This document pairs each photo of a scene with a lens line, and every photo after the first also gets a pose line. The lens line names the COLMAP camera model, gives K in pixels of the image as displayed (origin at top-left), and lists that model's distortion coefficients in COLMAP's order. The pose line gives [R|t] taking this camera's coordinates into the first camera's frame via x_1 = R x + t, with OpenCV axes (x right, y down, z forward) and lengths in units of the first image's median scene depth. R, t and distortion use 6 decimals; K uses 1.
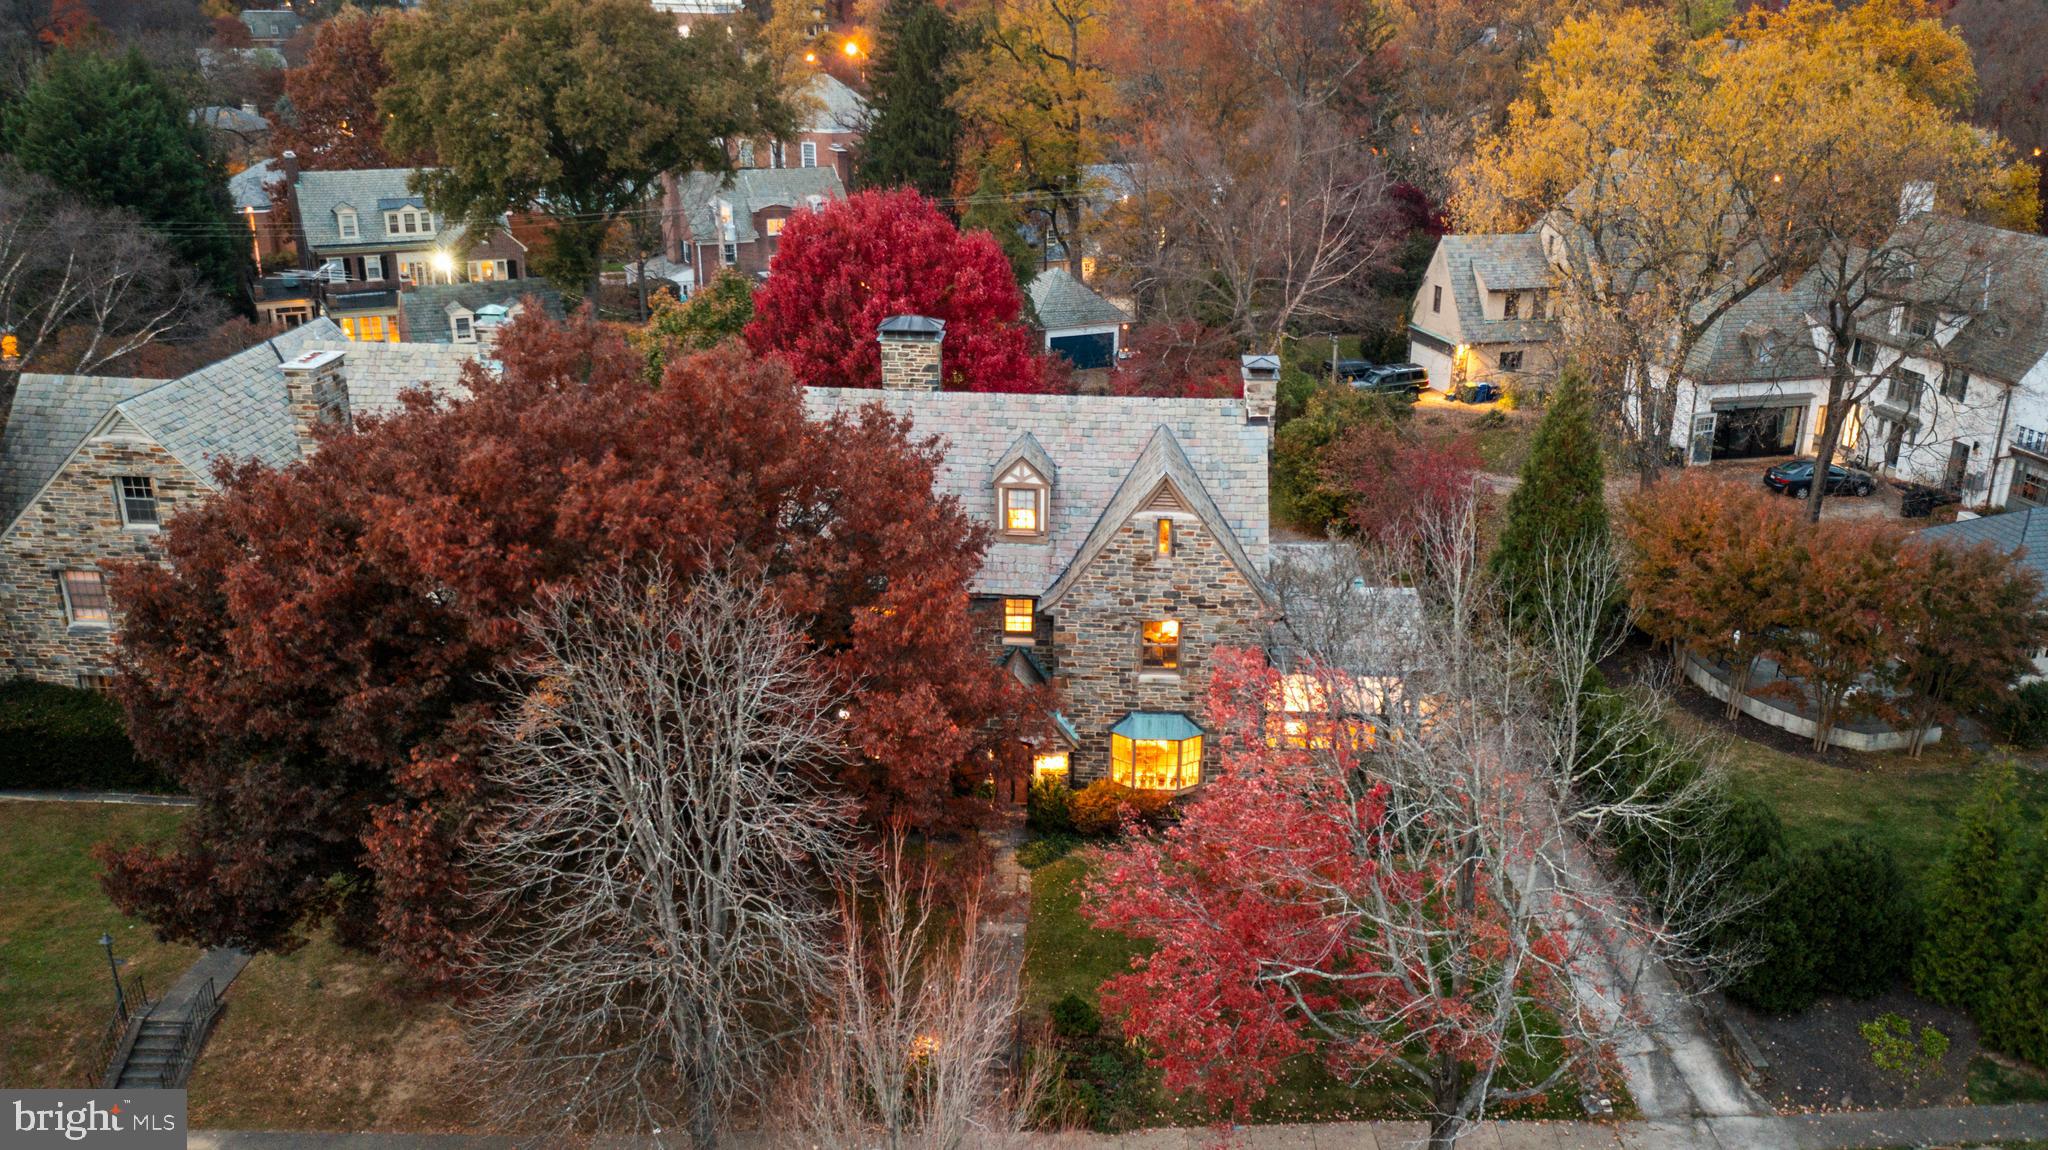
lens RADIAL K [[1631.1, 0, 1024.0], [0, 1631.1, 575.0], [0, 0, 1]] dist [-0.026695, -0.002558]
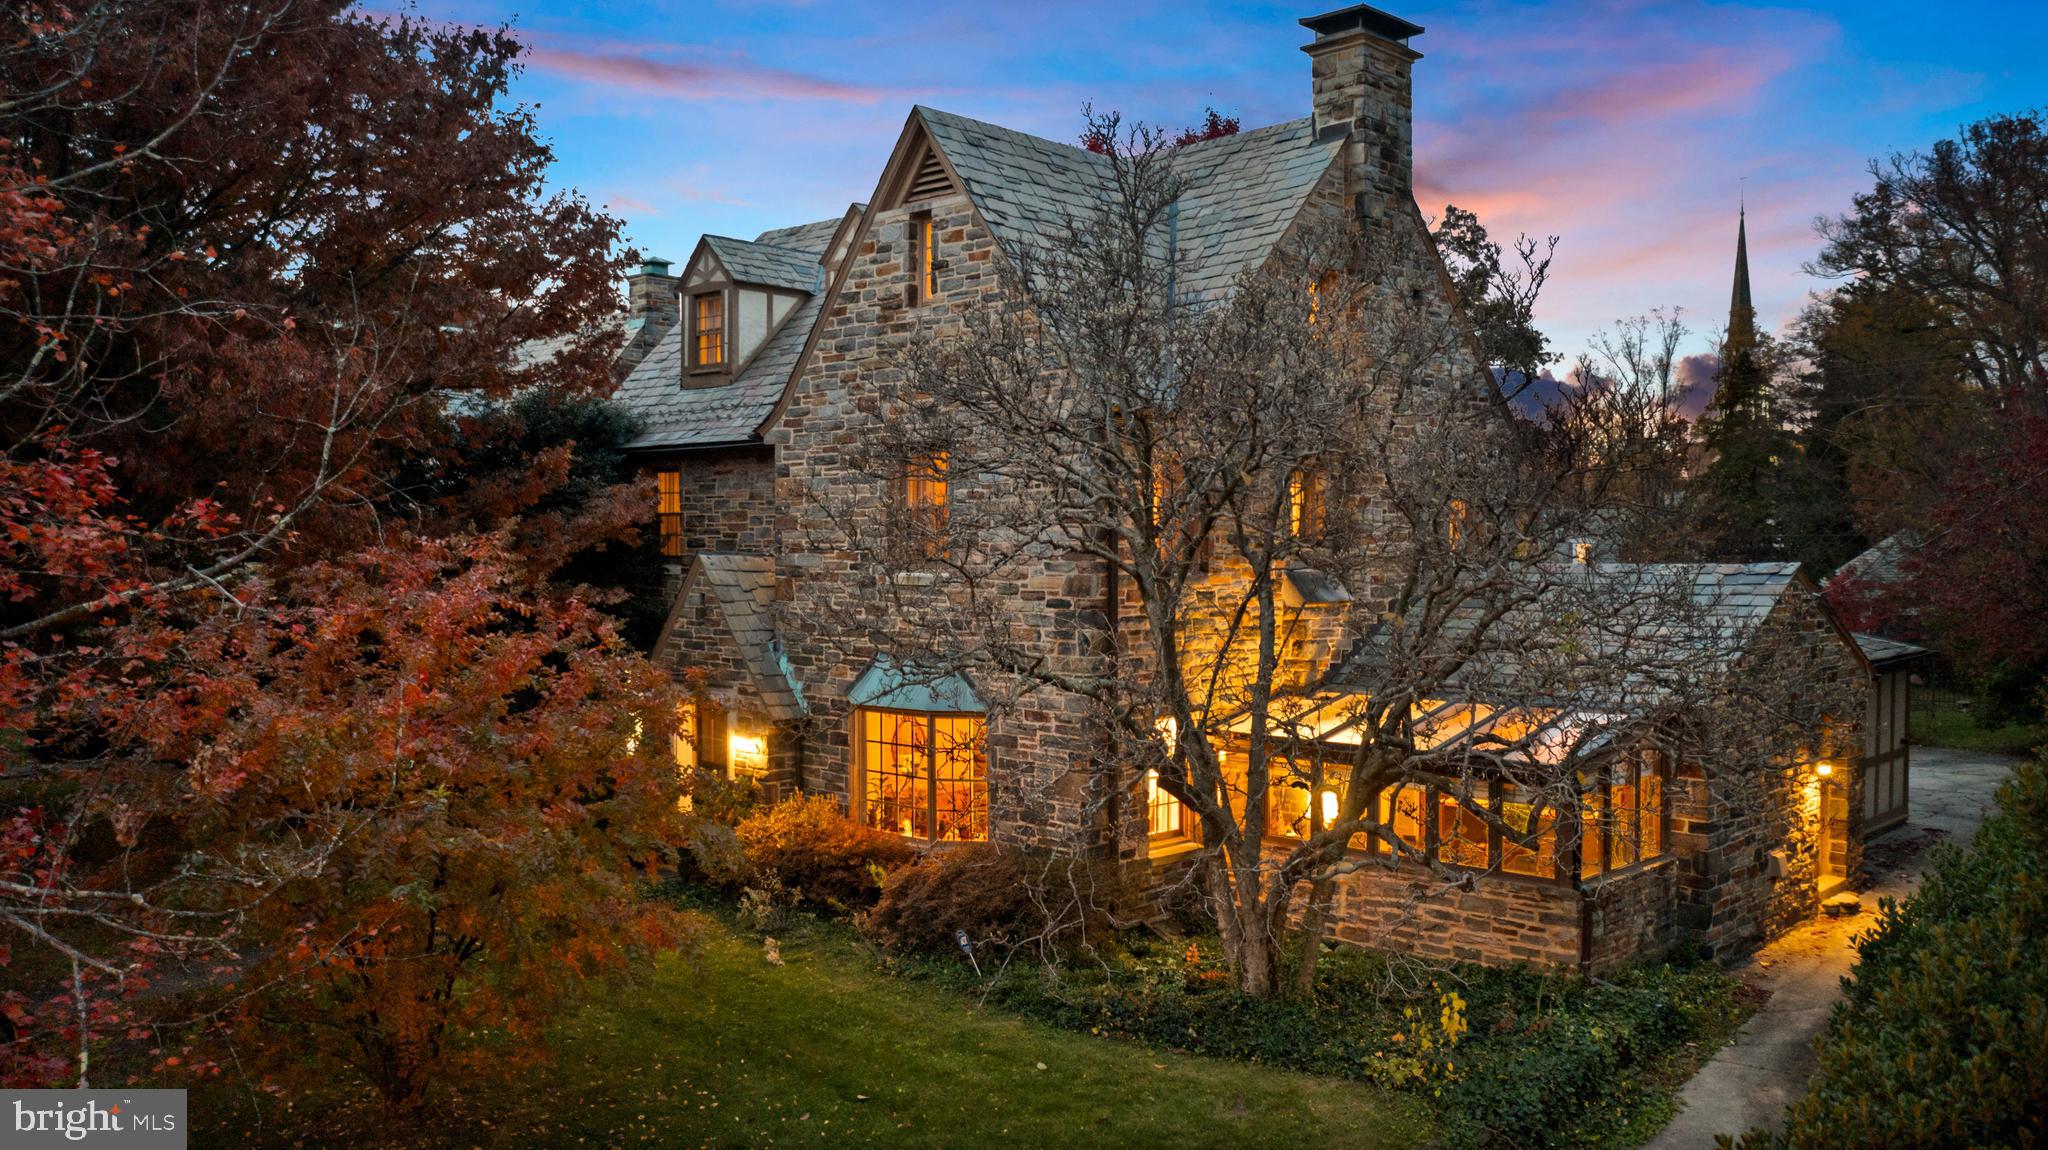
lens RADIAL K [[1631.1, 0, 1024.0], [0, 1631.1, 575.0], [0, 0, 1]] dist [-0.026695, -0.002558]
pose [[0.746453, -0.000339, -0.665438, 0.412512], [-0.223687, 0.941680, -0.251400, 0.172735], [0.626715, 0.336508, 0.702844, 0.697869]]
